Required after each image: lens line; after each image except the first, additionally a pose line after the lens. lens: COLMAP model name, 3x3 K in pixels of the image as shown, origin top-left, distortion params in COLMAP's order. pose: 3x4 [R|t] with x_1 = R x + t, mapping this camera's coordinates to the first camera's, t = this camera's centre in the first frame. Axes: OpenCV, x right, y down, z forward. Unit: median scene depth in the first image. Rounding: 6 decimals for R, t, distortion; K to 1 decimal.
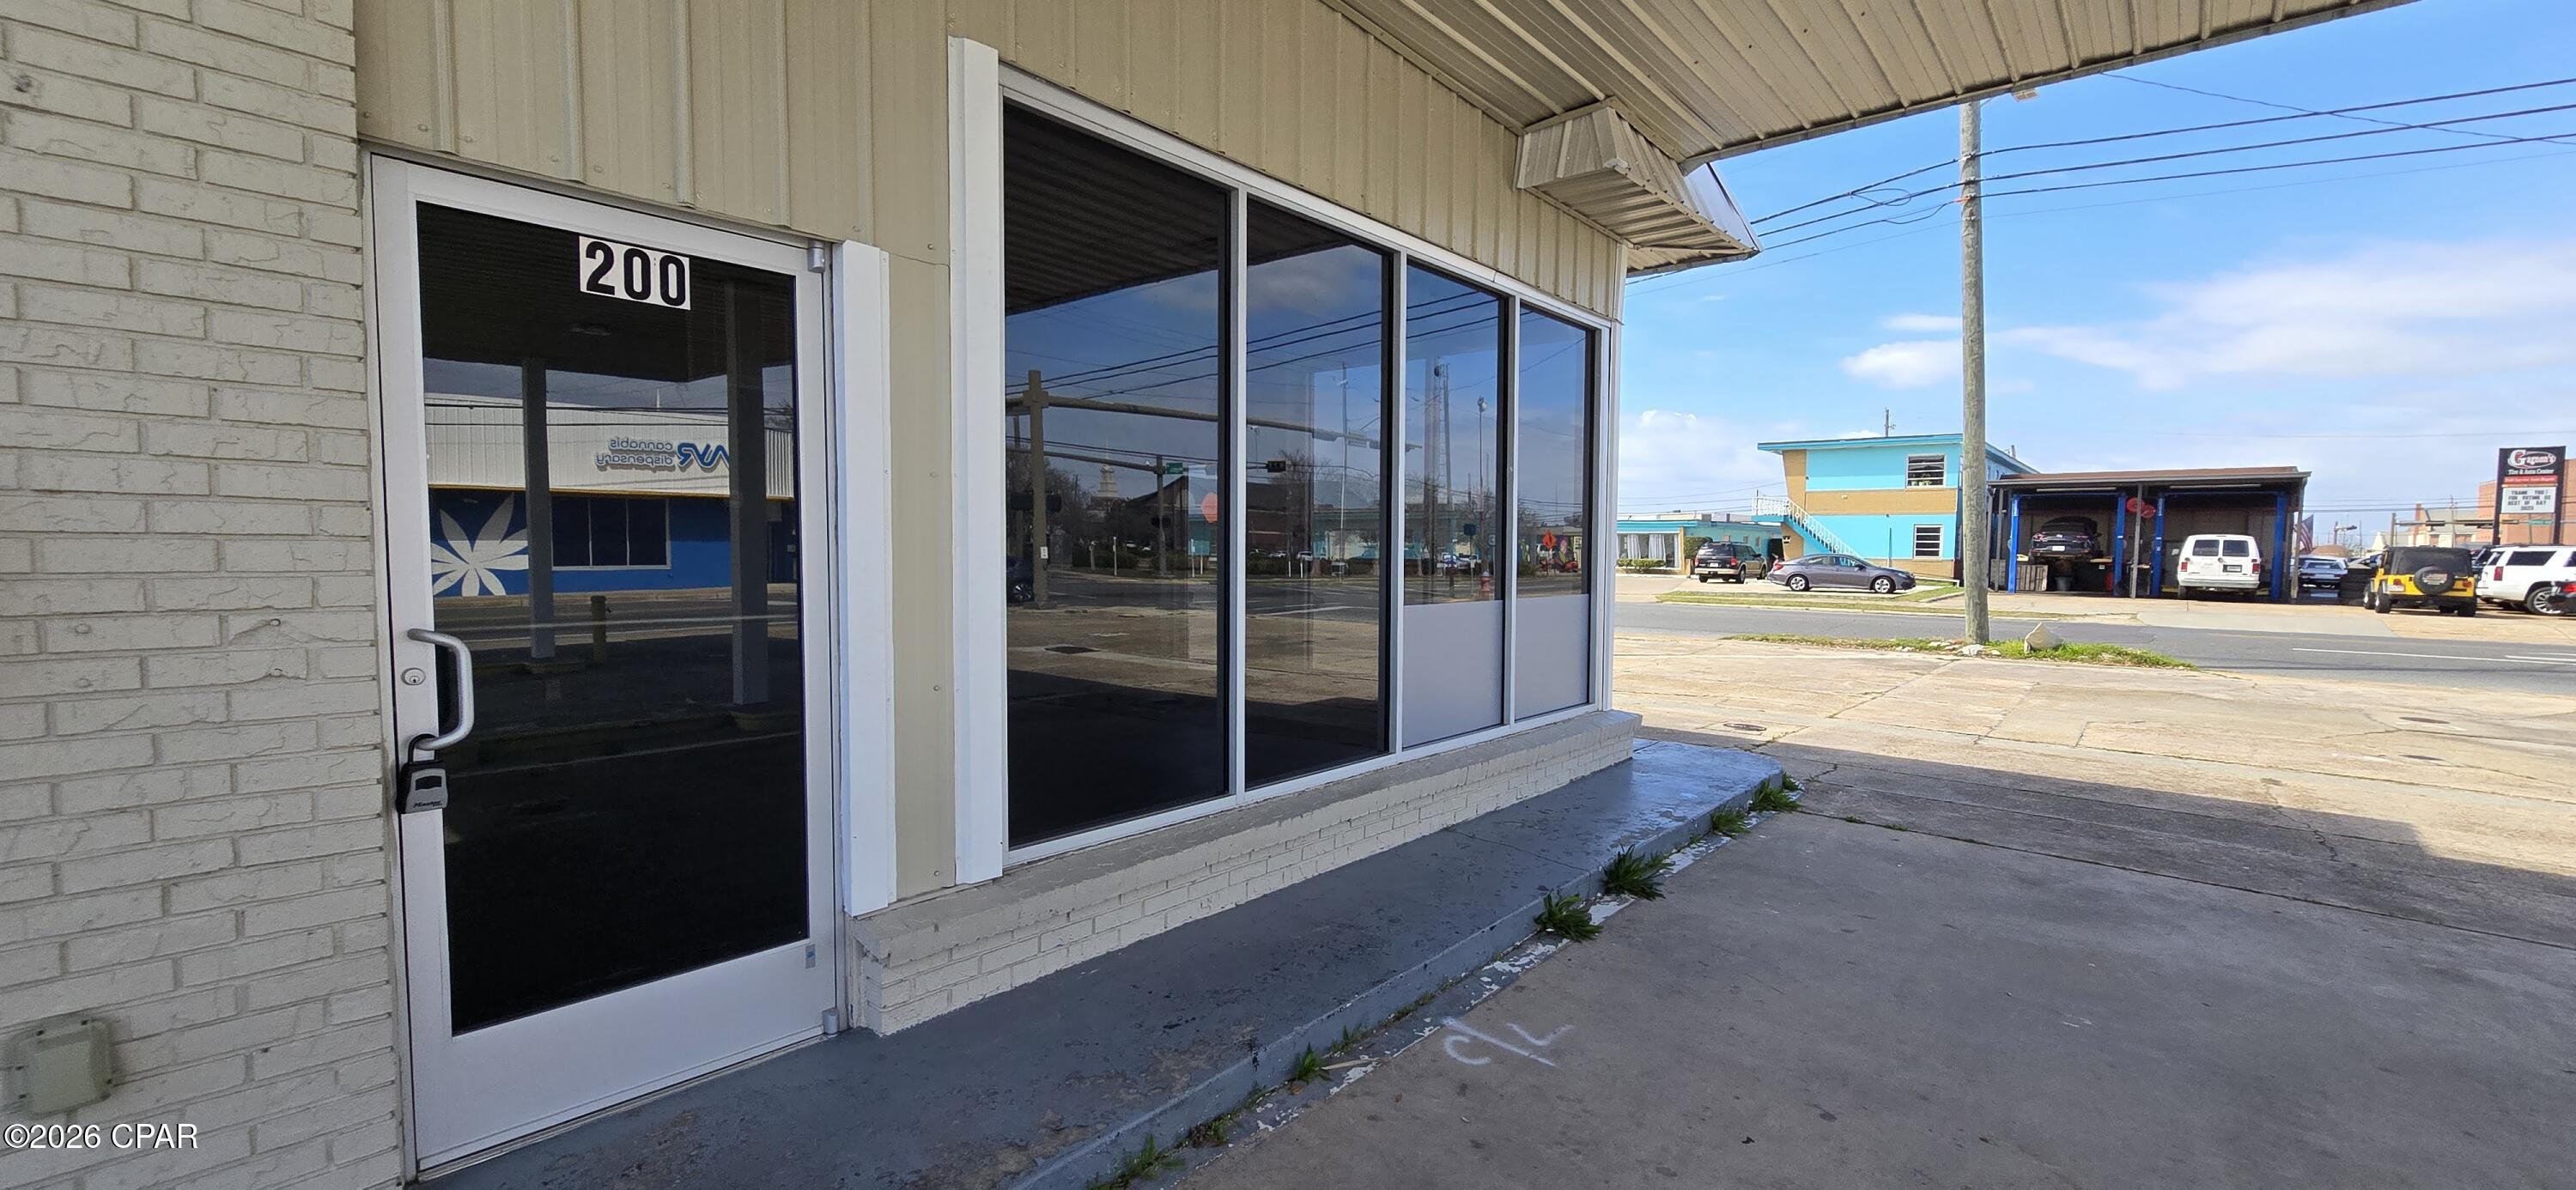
lens RADIAL K [[1066.7, 0, 1278.2], [0, 1066.7, 599.8], [0, 0, 1]] dist [-0.005481, 0.002221]
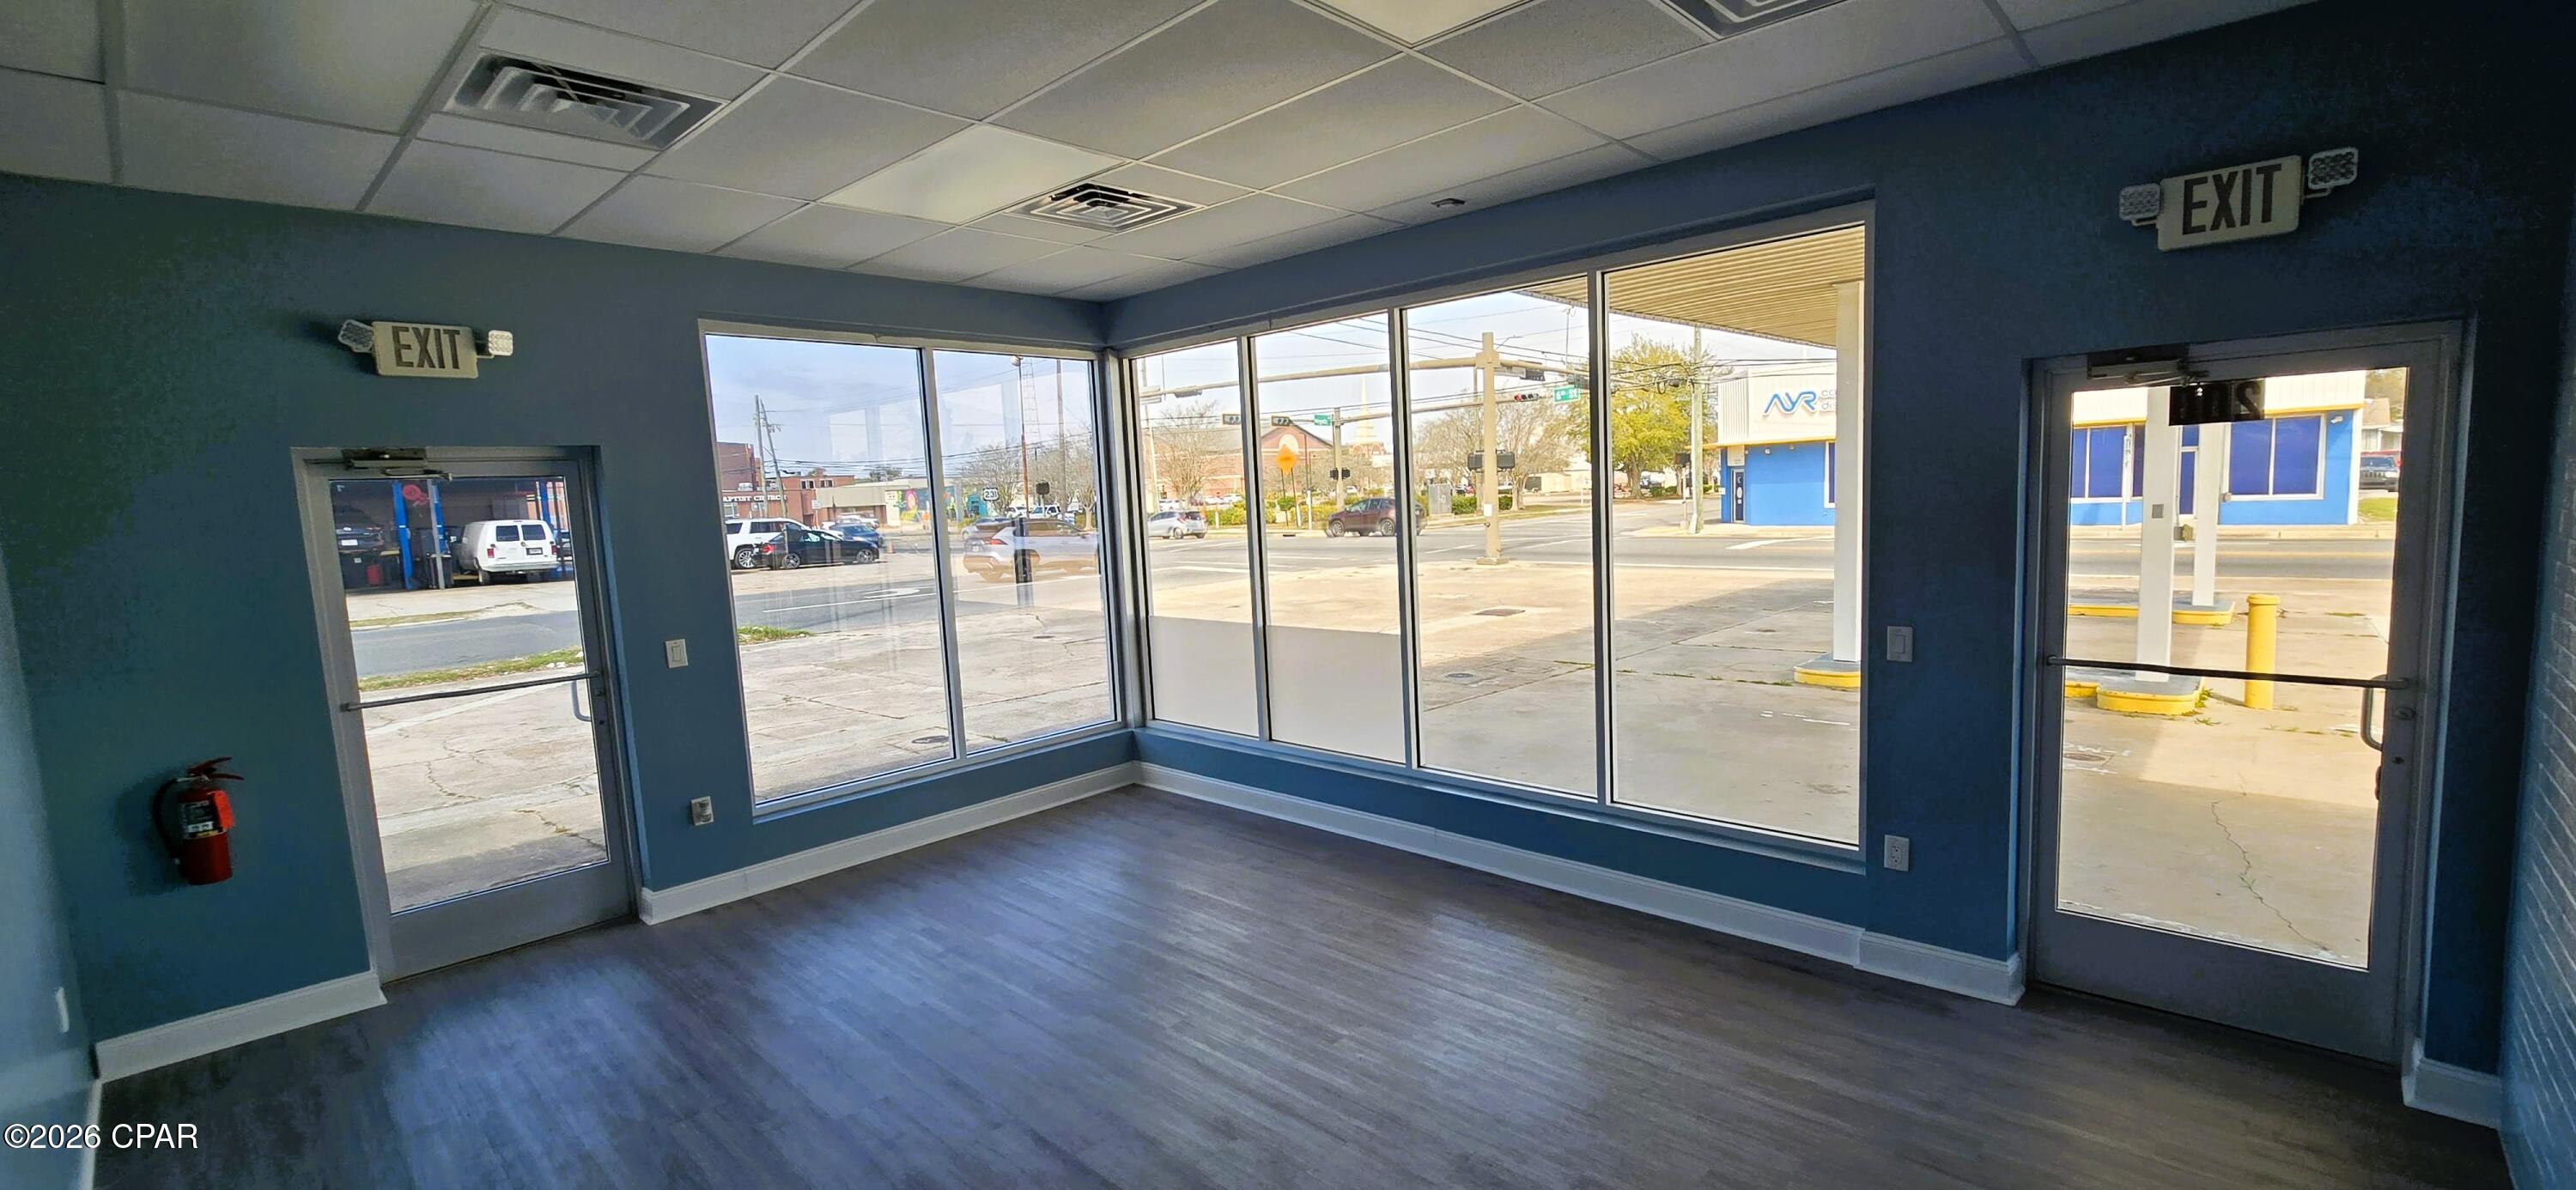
lens RADIAL K [[1066.7, 0, 1291.8], [0, 1066.7, 613.3], [0, 0, 1]] dist [-0.005481, 0.002221]
pose [[0.049053, -0.128071, 0.990551, -0.179388], [0.095858, 0.987771, 0.122965, -0.032763], [-0.994186, 0.088920, 0.060730, 0.216668]]
